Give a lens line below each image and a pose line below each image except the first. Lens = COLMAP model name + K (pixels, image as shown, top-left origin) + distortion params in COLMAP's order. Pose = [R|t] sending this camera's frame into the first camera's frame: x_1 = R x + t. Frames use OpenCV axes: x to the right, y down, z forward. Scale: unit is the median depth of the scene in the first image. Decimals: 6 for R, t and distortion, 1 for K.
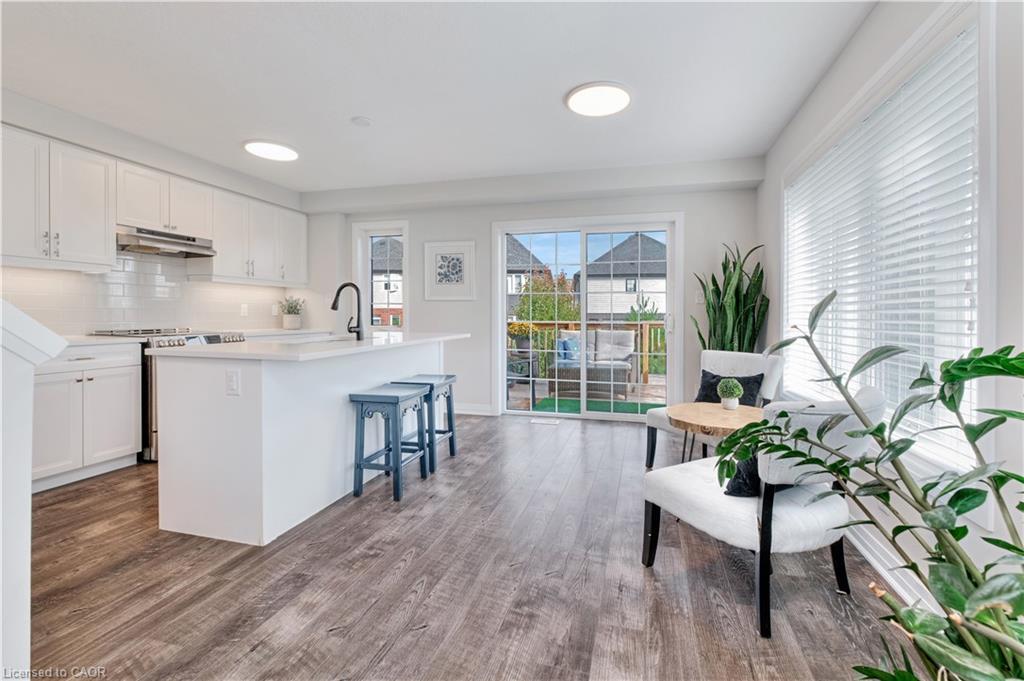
lens RADIAL K [[439.0, 0, 534.8], [0, 439.0, 317.0], [0, 0, 1]] dist [-0.000100, -0.000204]
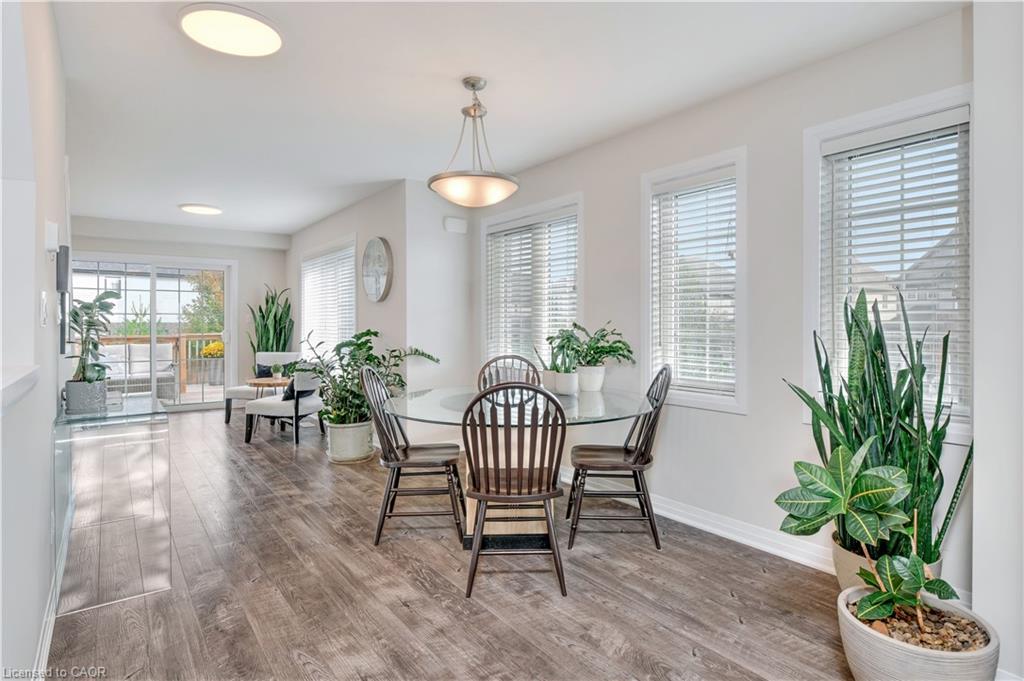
lens RADIAL K [[545.0, 0, 511.6], [0, 545.0, 328.2], [0, 0, 1]] dist [0.000953, 0.000180]
pose [[0.630774, -0.006793, 0.775937, -0.682477], [0.006606, 0.999972, 0.003384, -0.017883], [-0.775939, 0.002991, 0.630801, -1.178949]]
